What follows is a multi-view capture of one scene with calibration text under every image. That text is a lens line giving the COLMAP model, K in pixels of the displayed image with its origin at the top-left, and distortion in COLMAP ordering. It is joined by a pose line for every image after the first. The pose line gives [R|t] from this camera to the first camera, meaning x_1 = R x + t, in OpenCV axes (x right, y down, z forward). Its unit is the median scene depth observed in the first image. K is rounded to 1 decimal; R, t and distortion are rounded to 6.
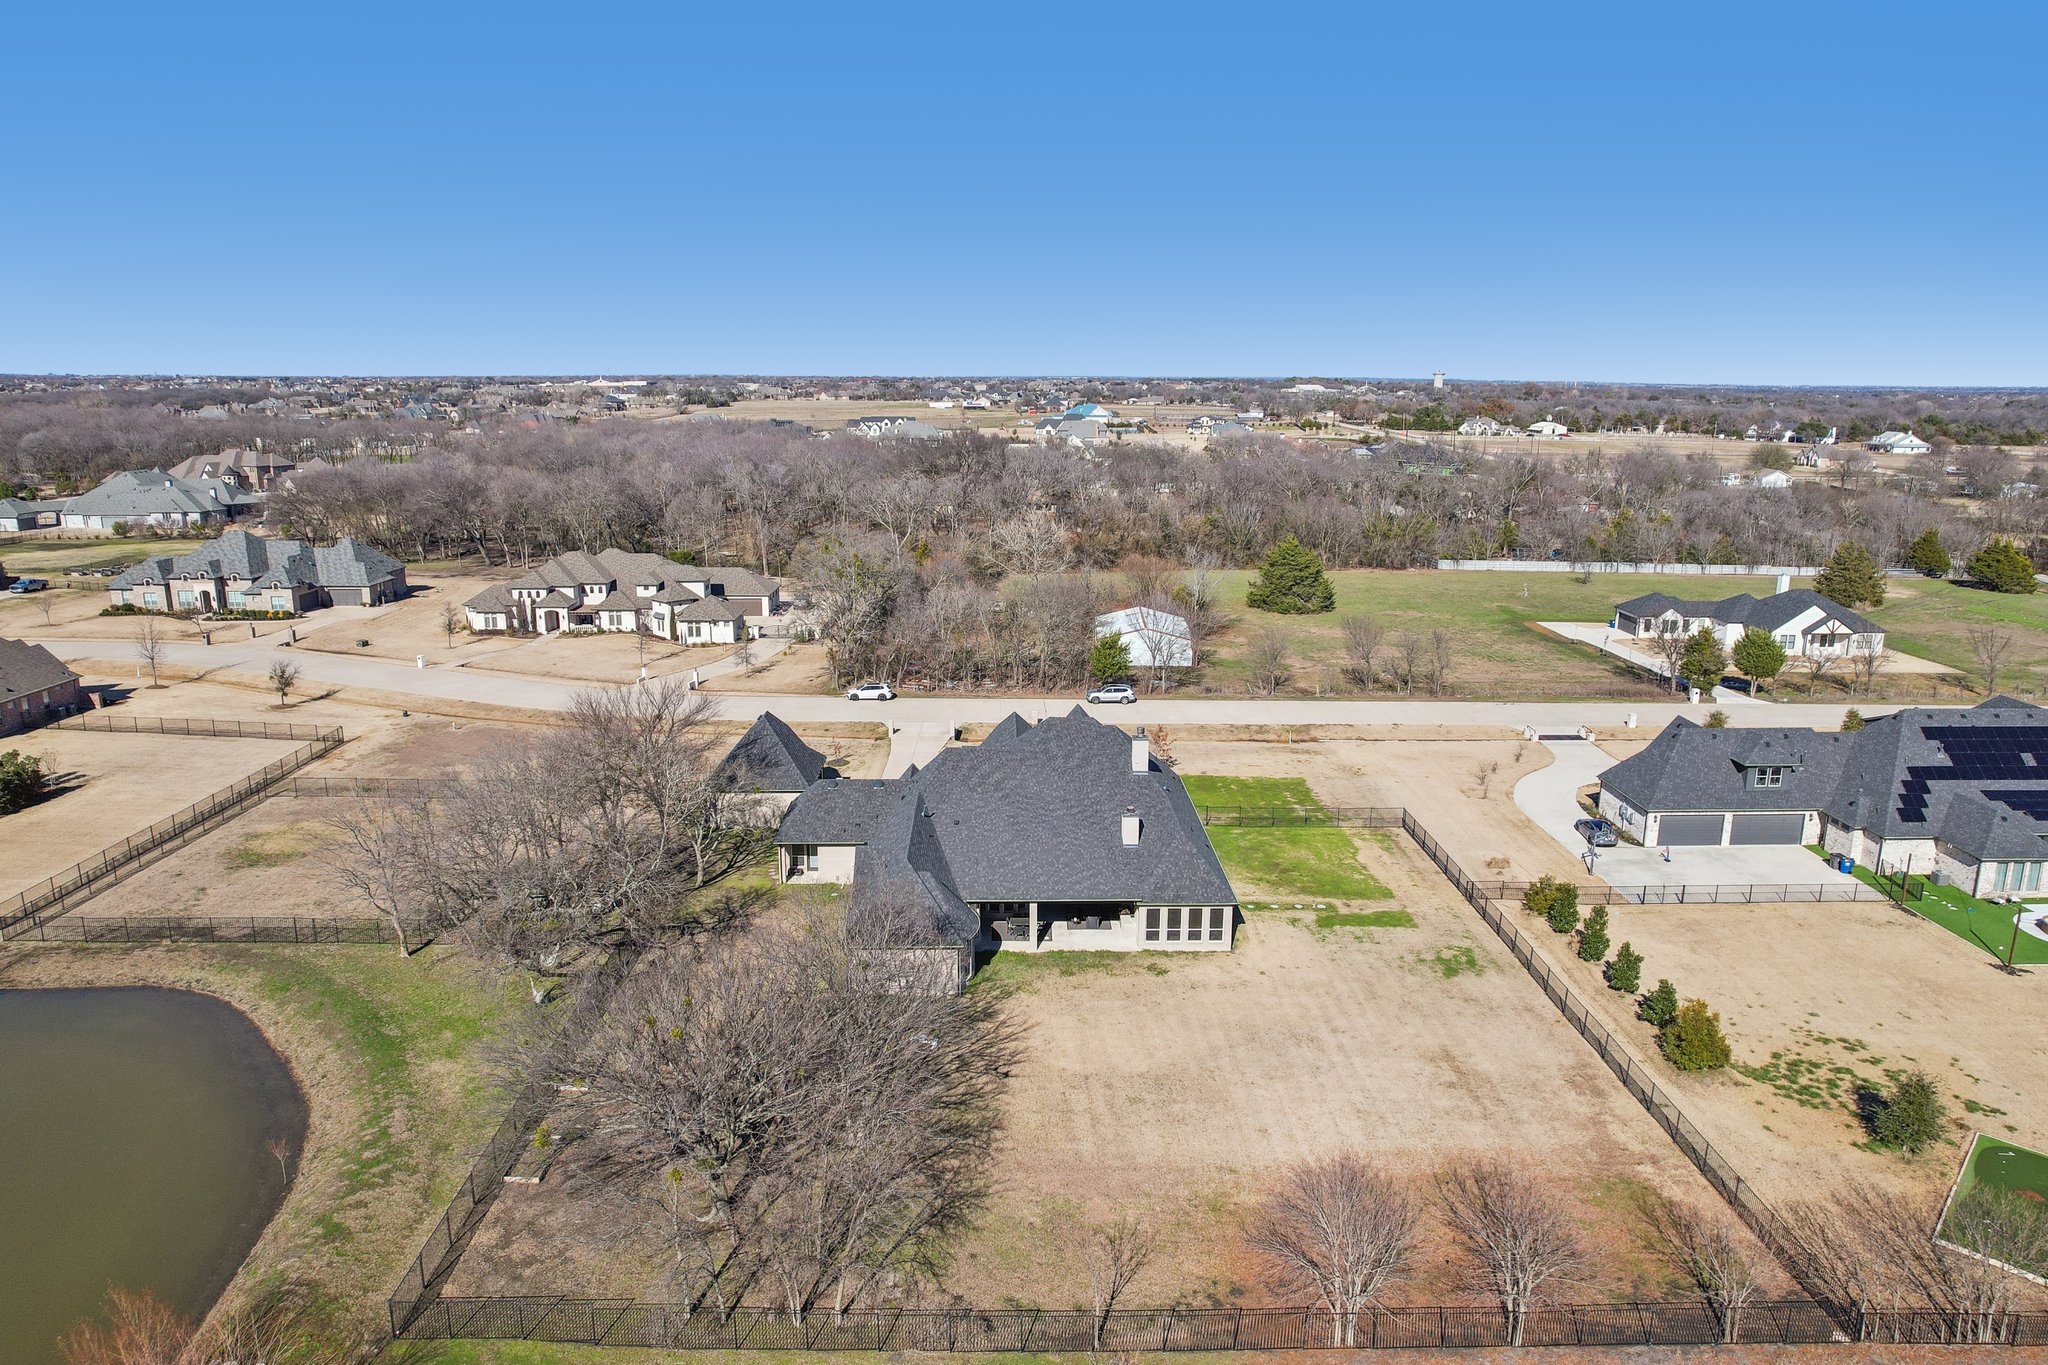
lens RADIAL K [[1339.3, 0, 1024.0], [0, 1339.3, 682.5], [0, 0, 1]] dist [-0.056051, 0.036115]
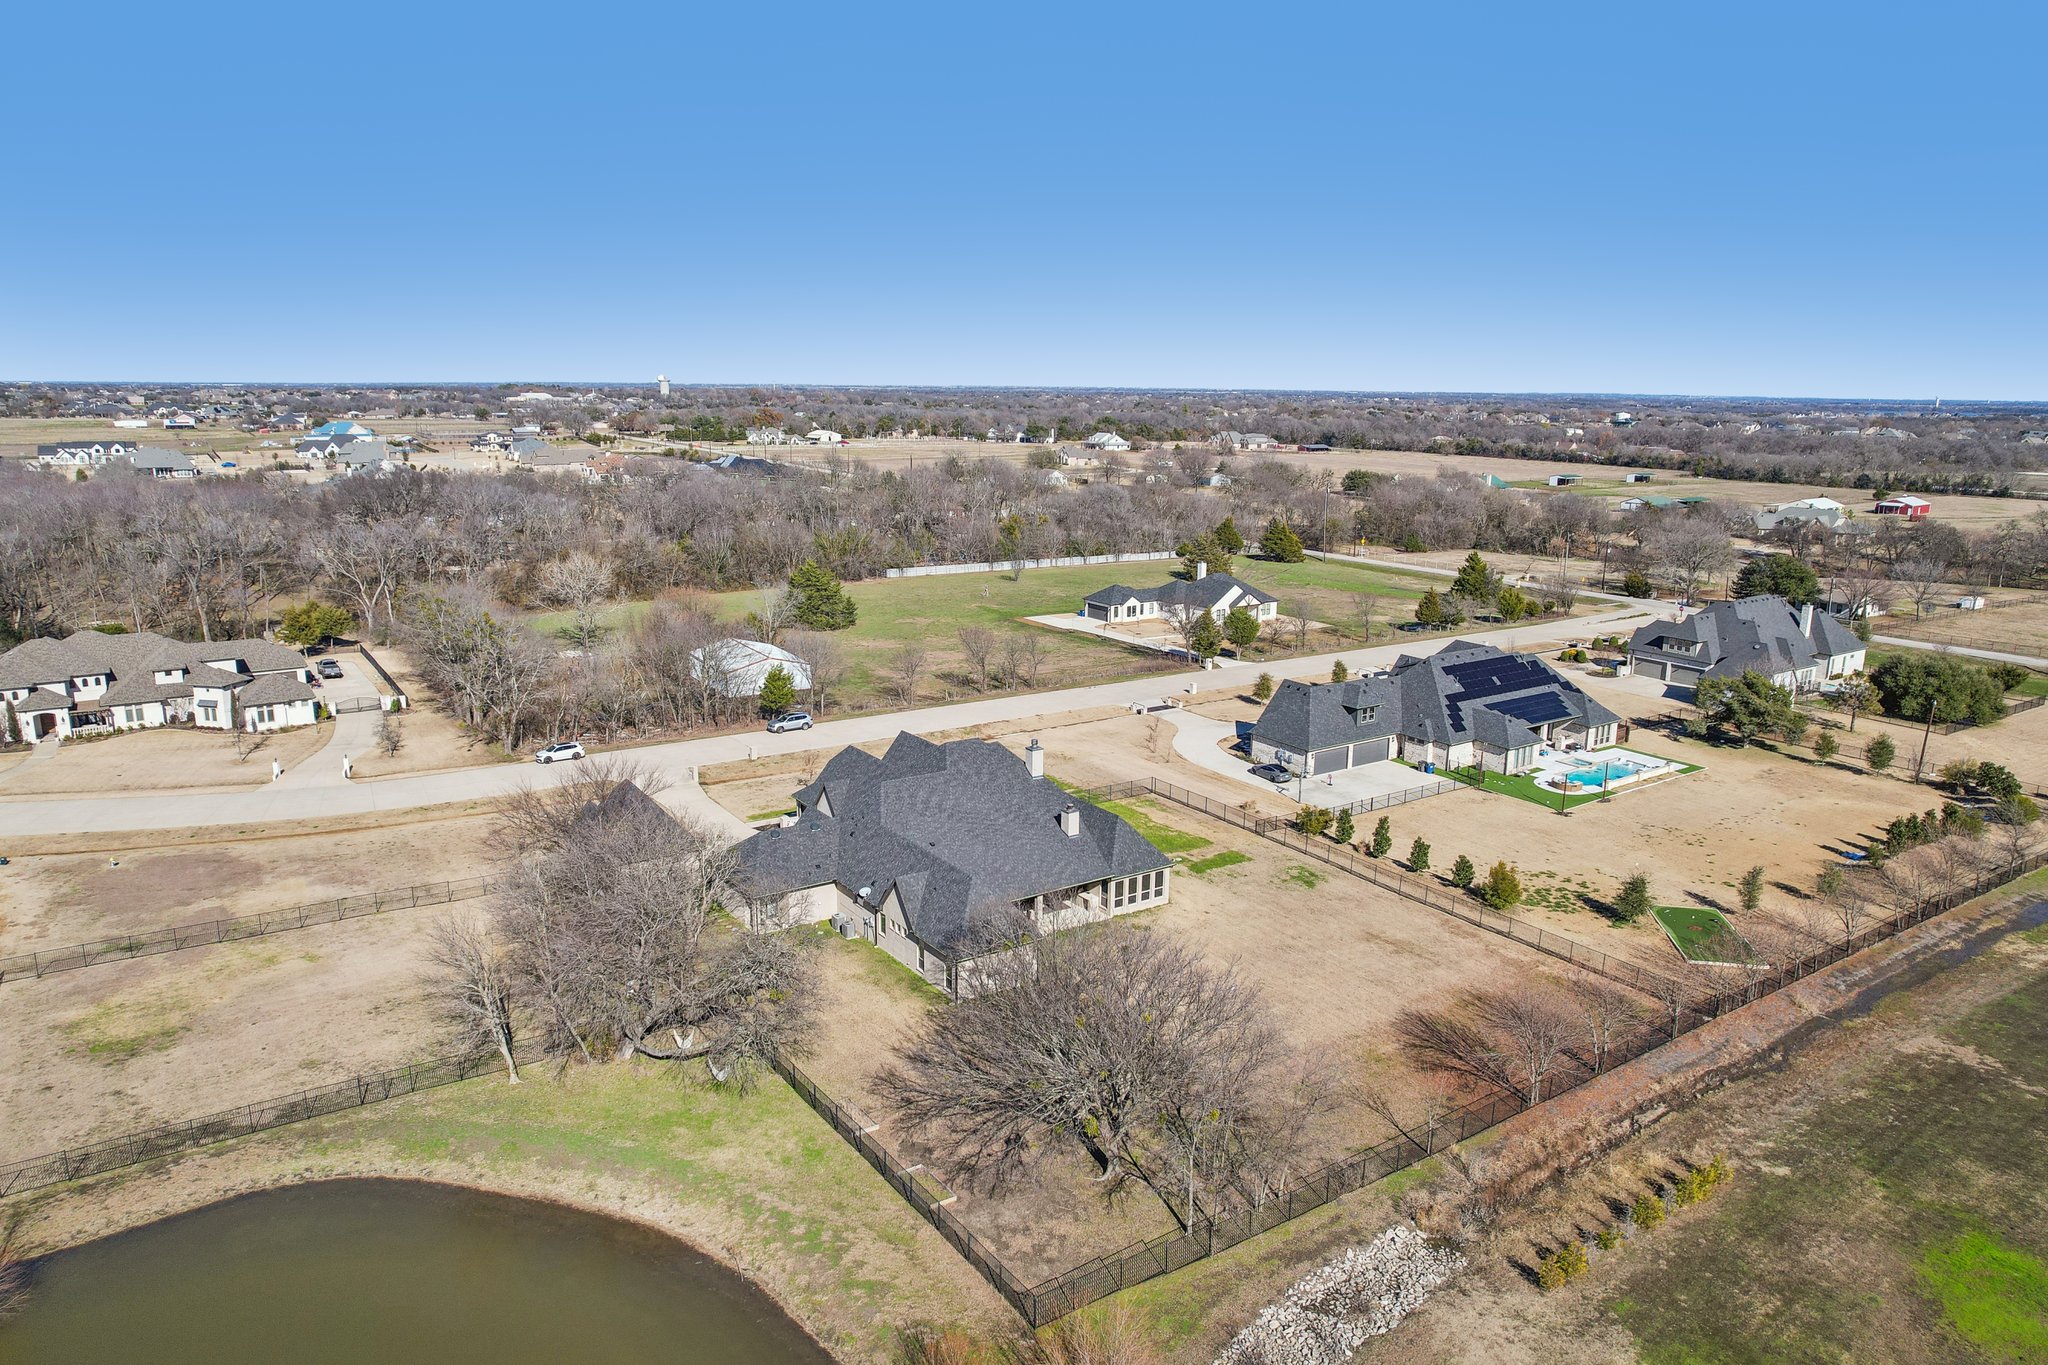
lens RADIAL K [[1335.3, 0, 1024.0], [0, 1335.3, 682.5], [0, 0, 1]] dist [-0.051769, 0.042316]
pose [[0.839248, -0.115955, 0.531241, -0.434193], [0.116914, 0.992628, 0.031962, -0.044732], [-0.531031, 0.035285, 0.846617, -0.003449]]
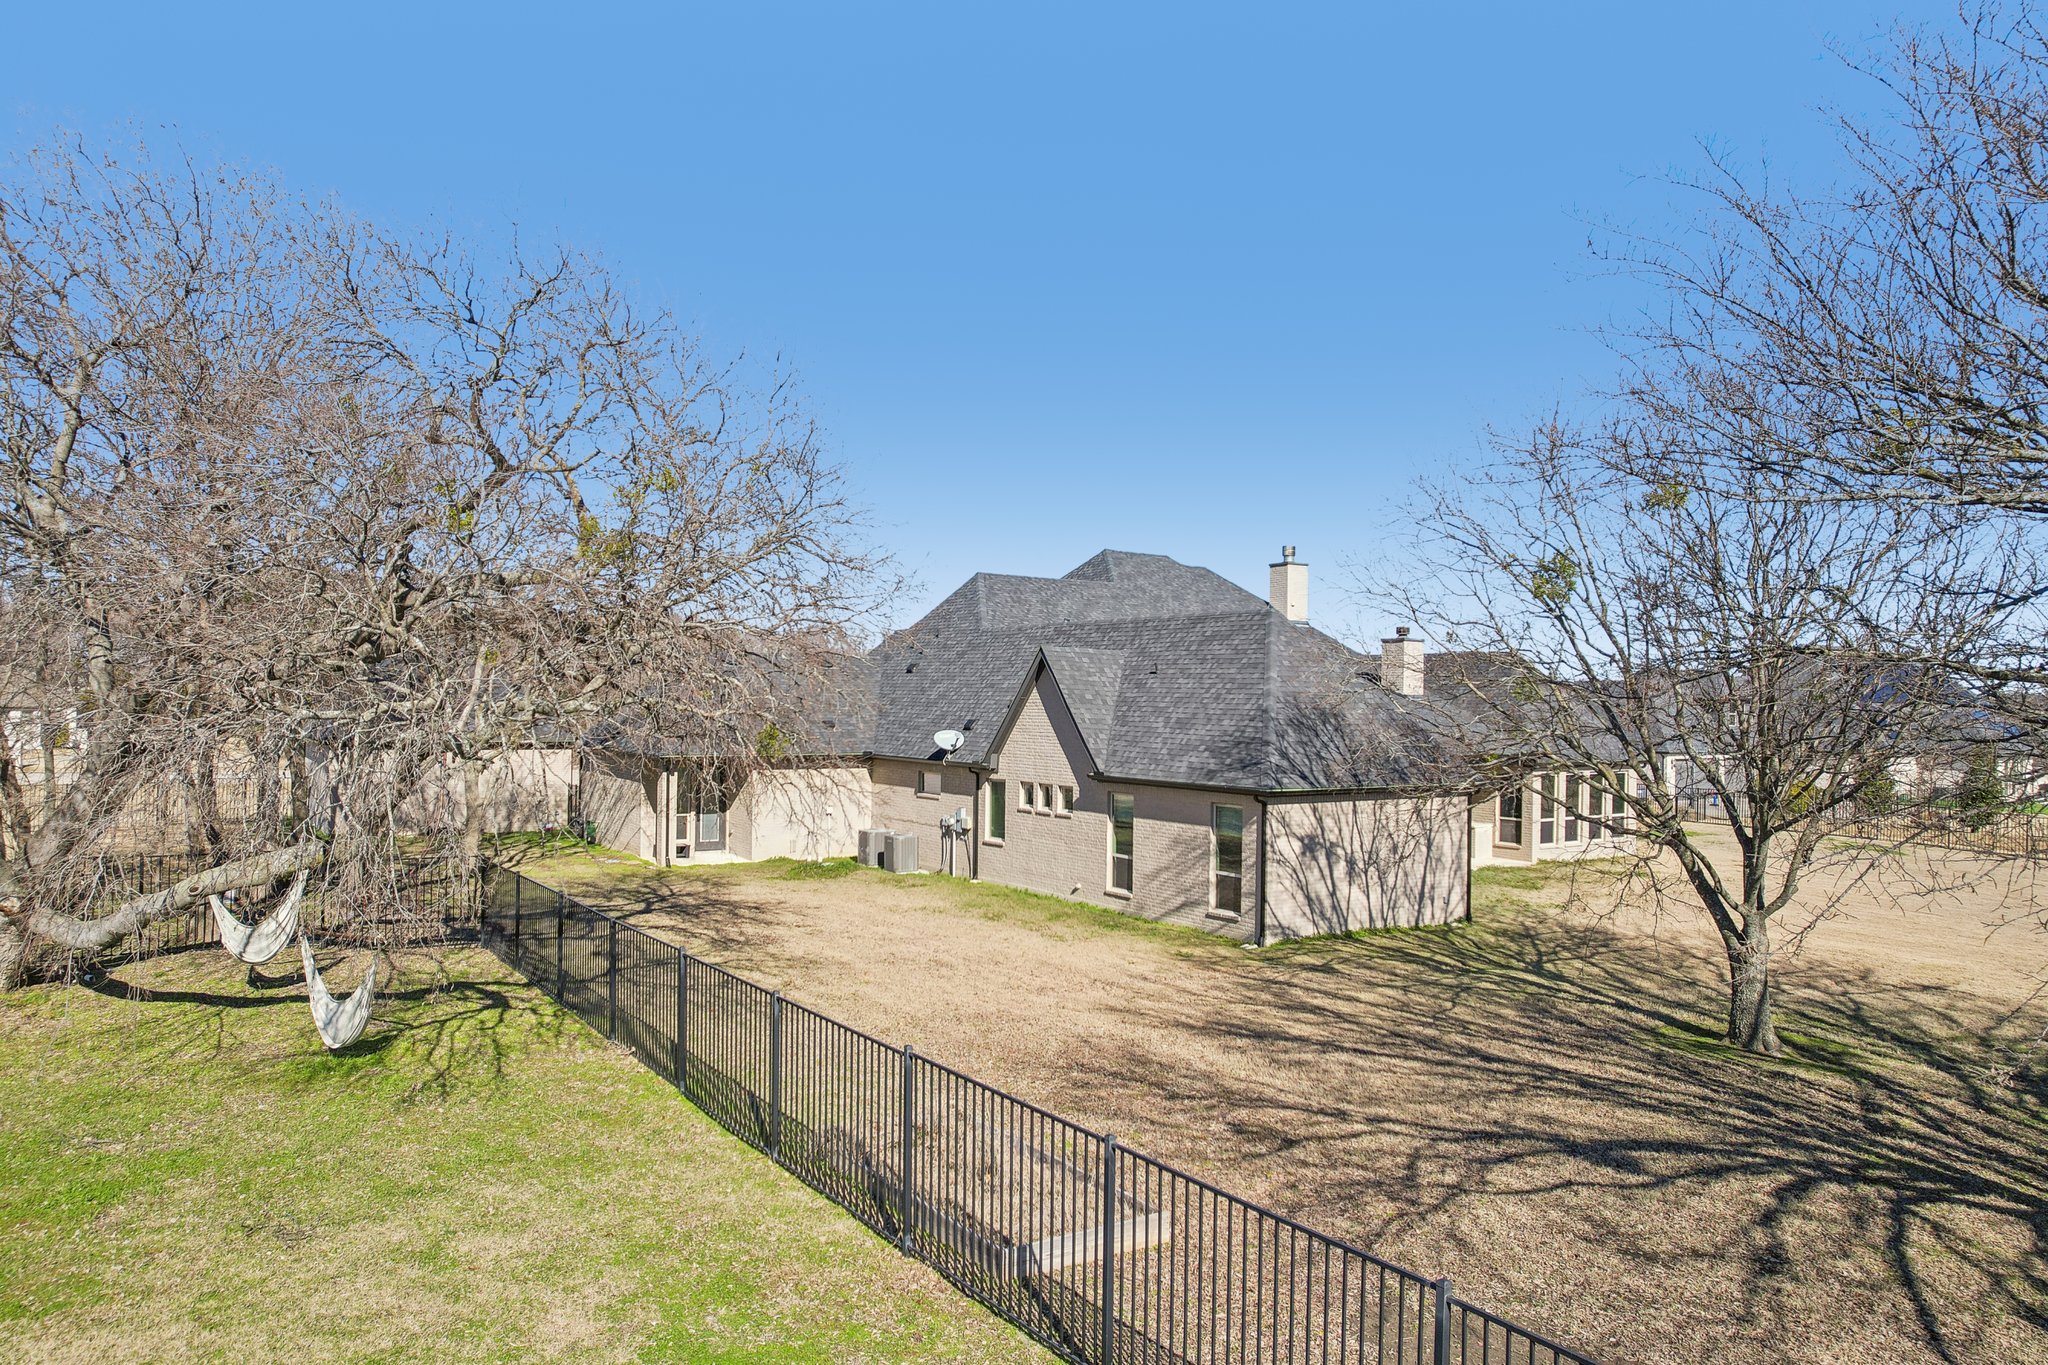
lens RADIAL K [[1335.3, 0, 1024.0], [0, 1335.3, 682.5], [0, 0, 1]] dist [-0.051769, 0.042316]
pose [[0.845205, 0.013287, 0.534277, -0.247712], [0.111294, 0.973399, -0.200270, 0.151972], [-0.522726, 0.228731, 0.821243, 0.480228]]
